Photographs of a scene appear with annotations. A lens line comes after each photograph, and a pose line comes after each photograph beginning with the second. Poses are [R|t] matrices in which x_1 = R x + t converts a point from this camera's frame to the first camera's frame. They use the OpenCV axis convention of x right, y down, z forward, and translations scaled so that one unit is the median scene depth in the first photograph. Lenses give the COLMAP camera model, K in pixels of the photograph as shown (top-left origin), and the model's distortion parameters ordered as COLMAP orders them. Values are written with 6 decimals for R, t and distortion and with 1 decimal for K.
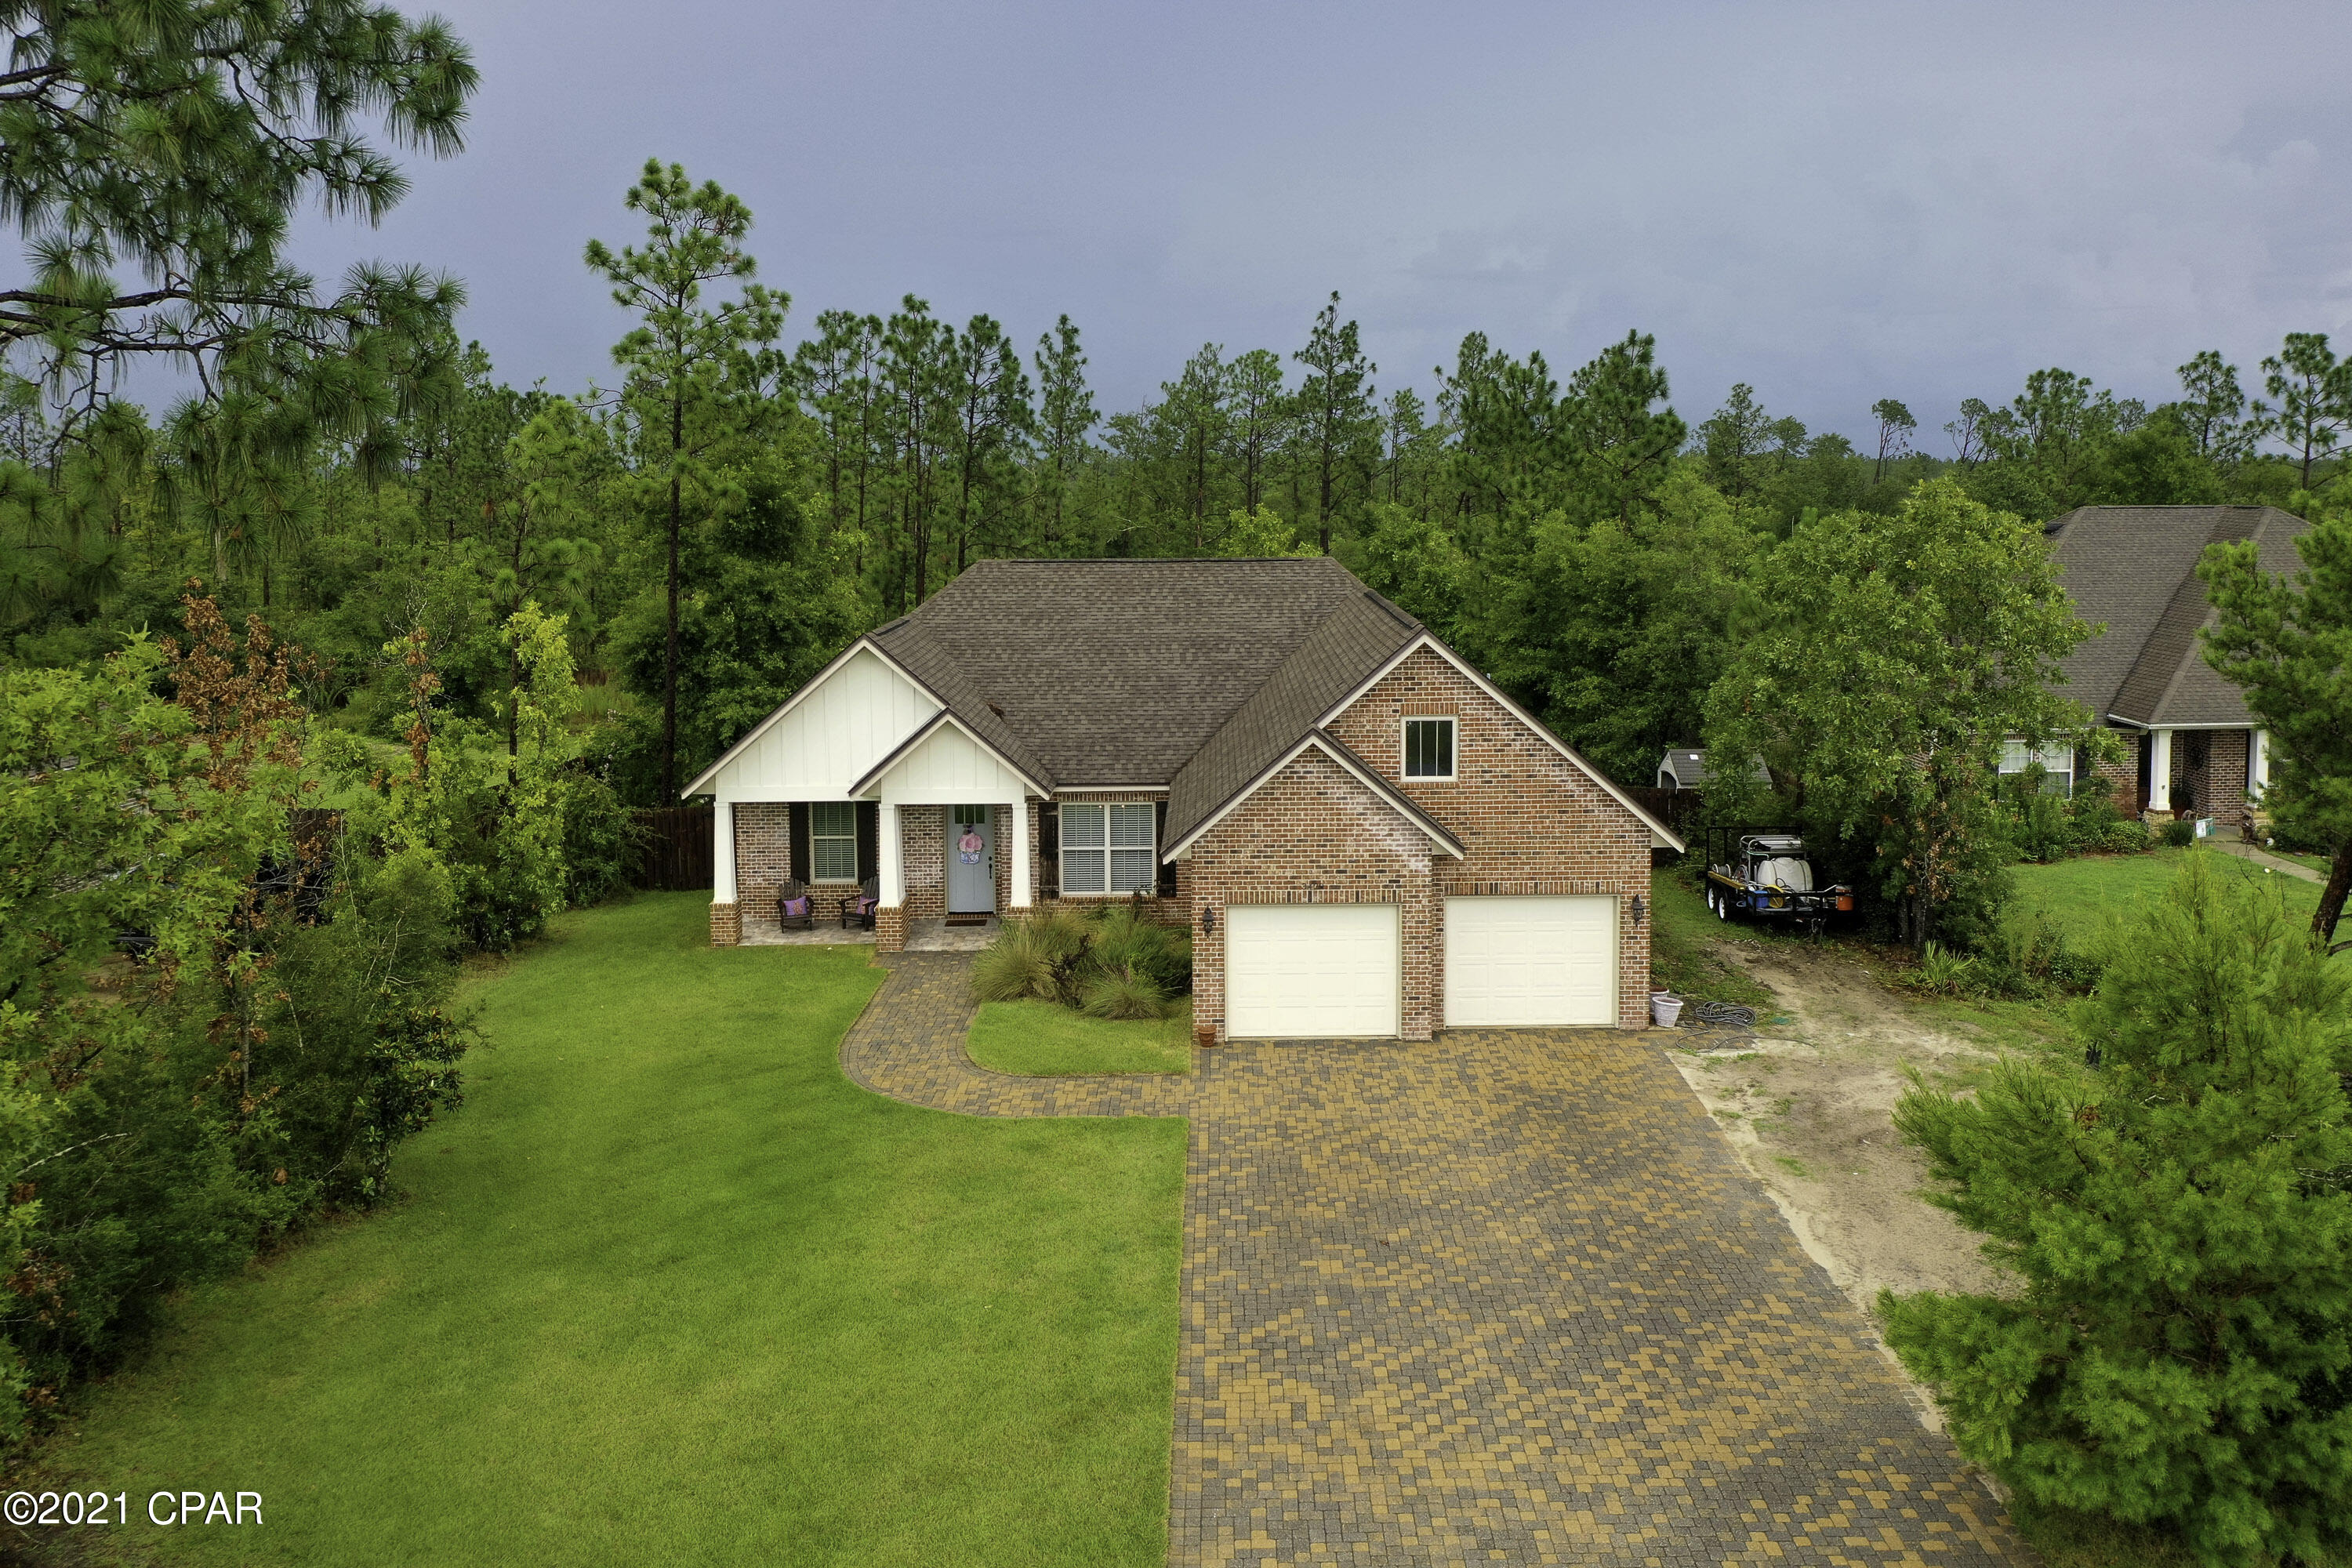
lens RADIAL K [[1903.3, 0, 1248.8], [0, 1903.3, 616.2], [0, 0, 1]] dist [0.002126, -0.000393]
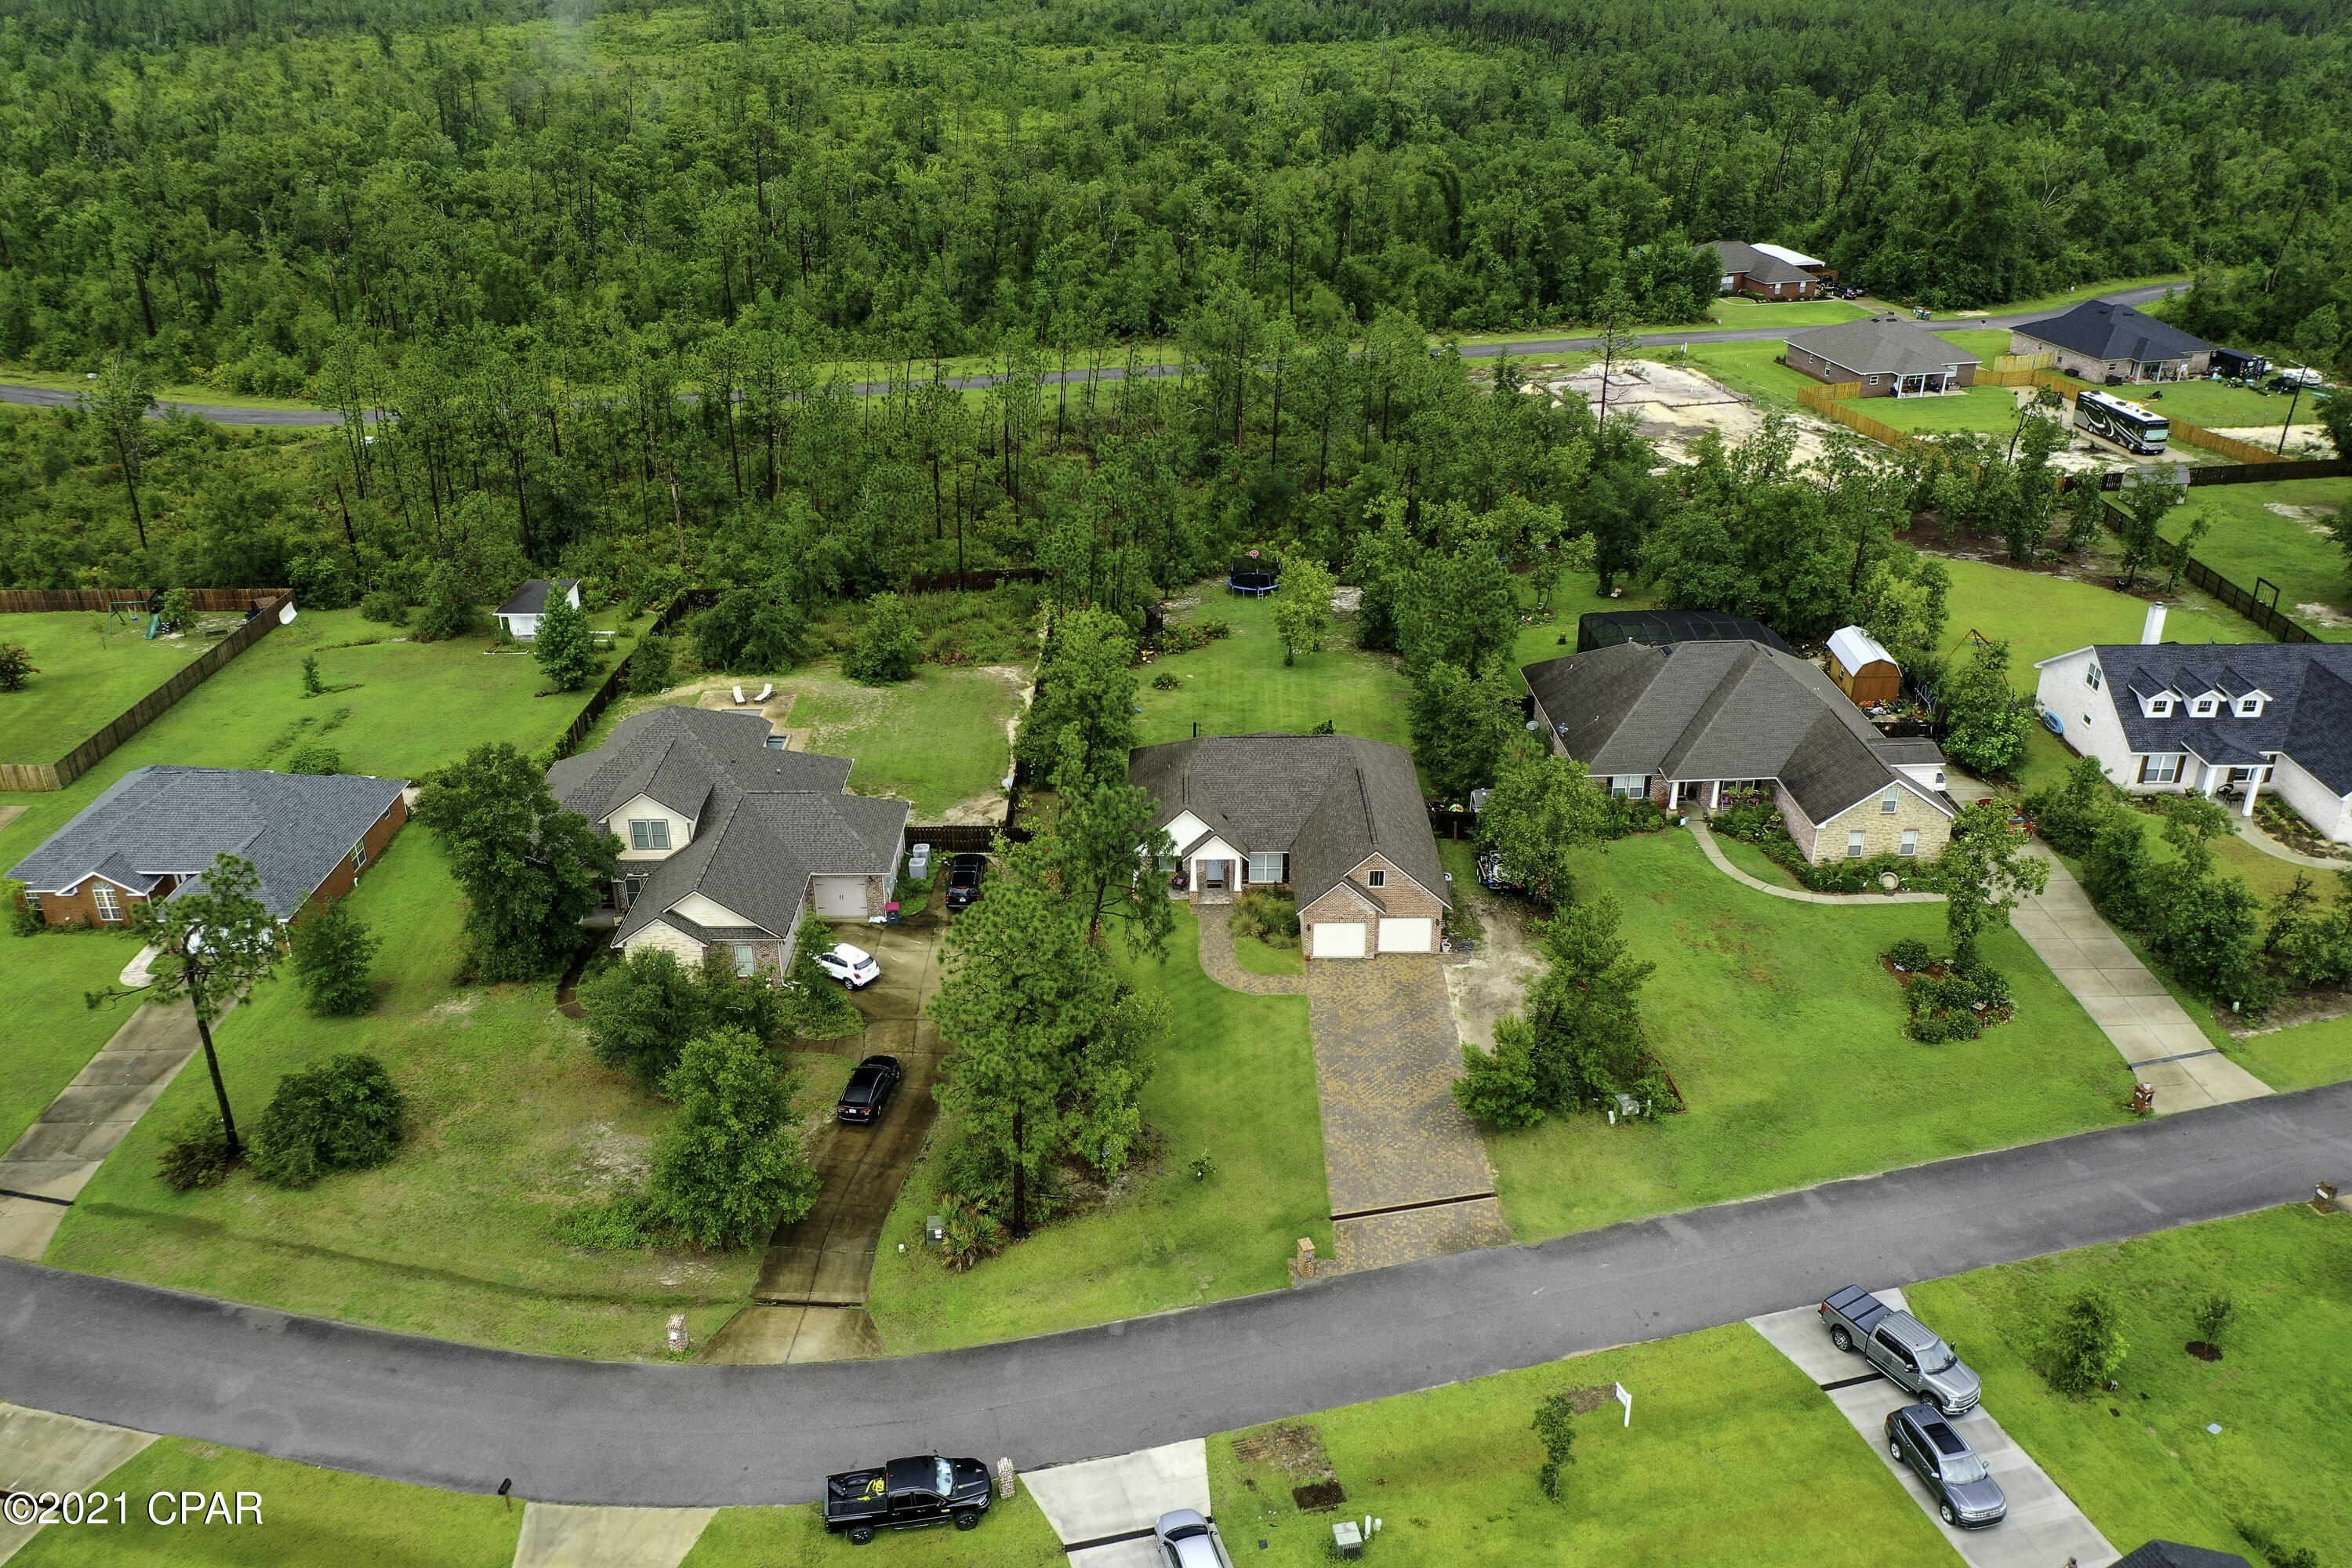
lens RADIAL K [[1855.1, 0, 1176.0], [0, 1855.1, 784.0], [0, 0, 1]] dist [0.008420, 0.001687]
pose [[0.999849, 0.006189, -0.016249, -0.197962], [0.000229, 0.929737, 0.368225, -1.241192], [0.017386, -0.368173, 0.929595, -1.894857]]
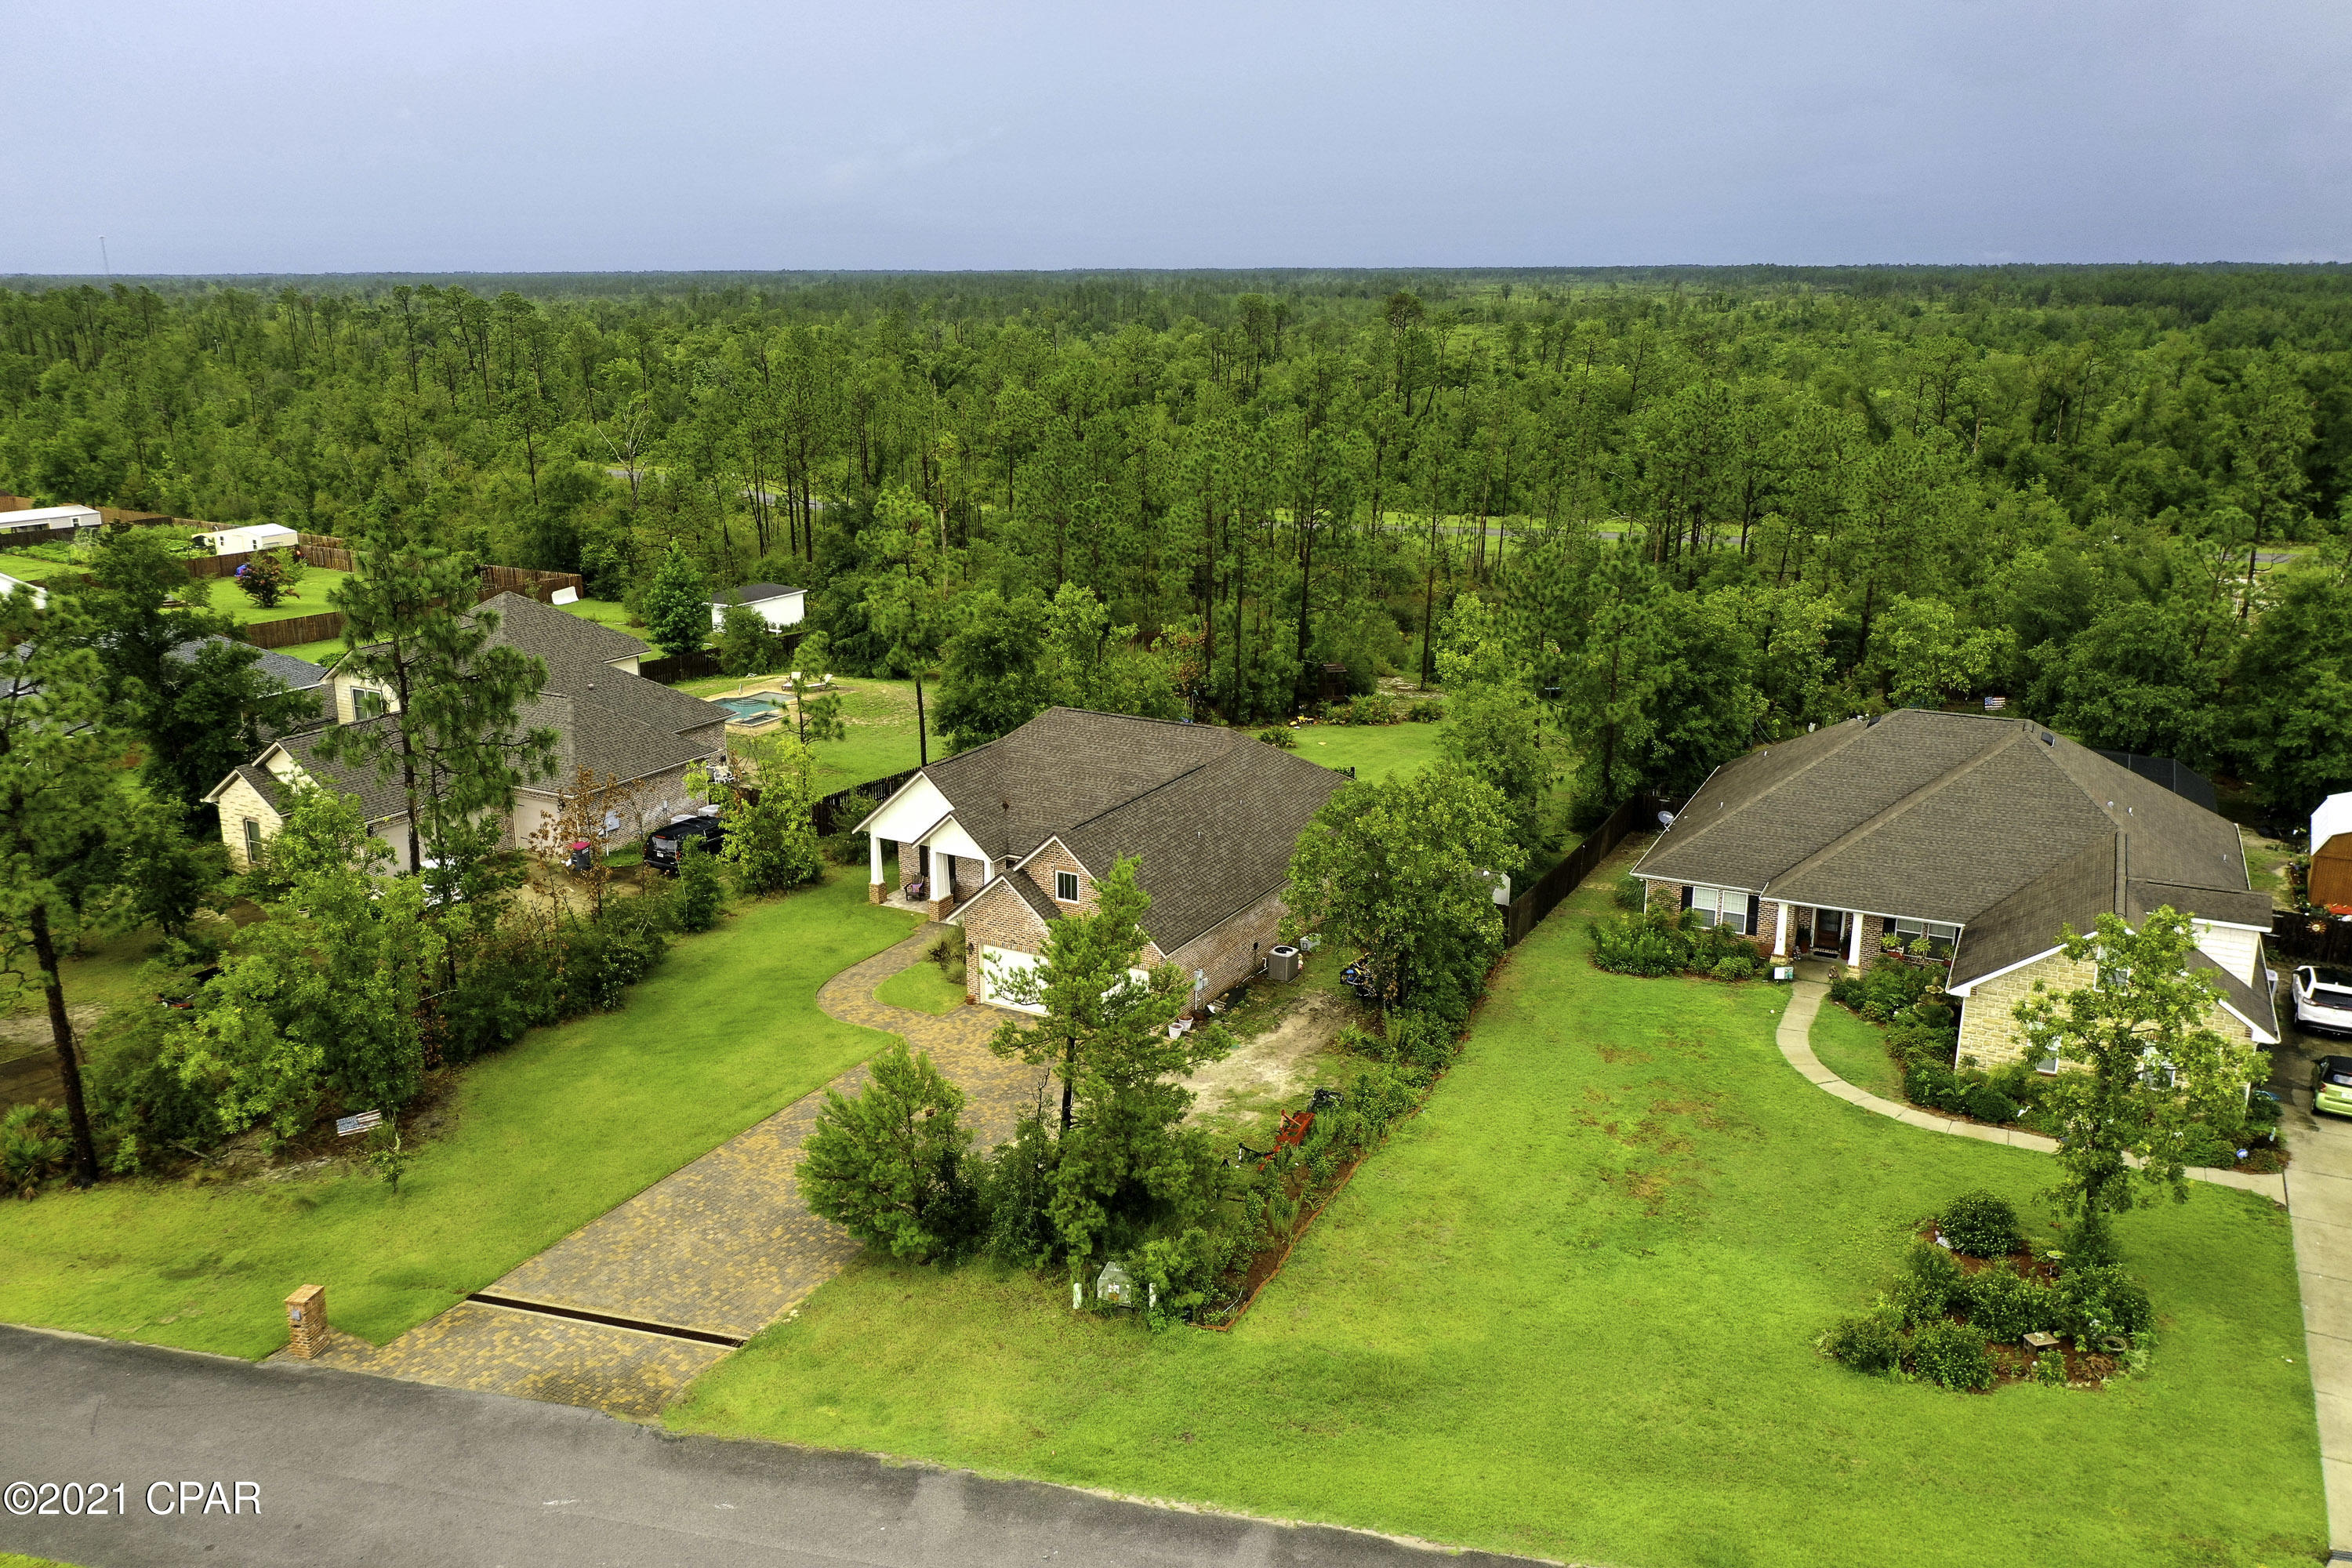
lens RADIAL K [[1855.1, 0, 1176.0], [0, 1855.1, 784.0], [0, 0, 1]] dist [0.008420, 0.001687]
pose [[0.865462, 0.138077, -0.481570, 1.125018], [-0.040651, 0.977453, 0.207201, -0.450309], [0.499322, -0.159748, 0.851562, -0.619151]]
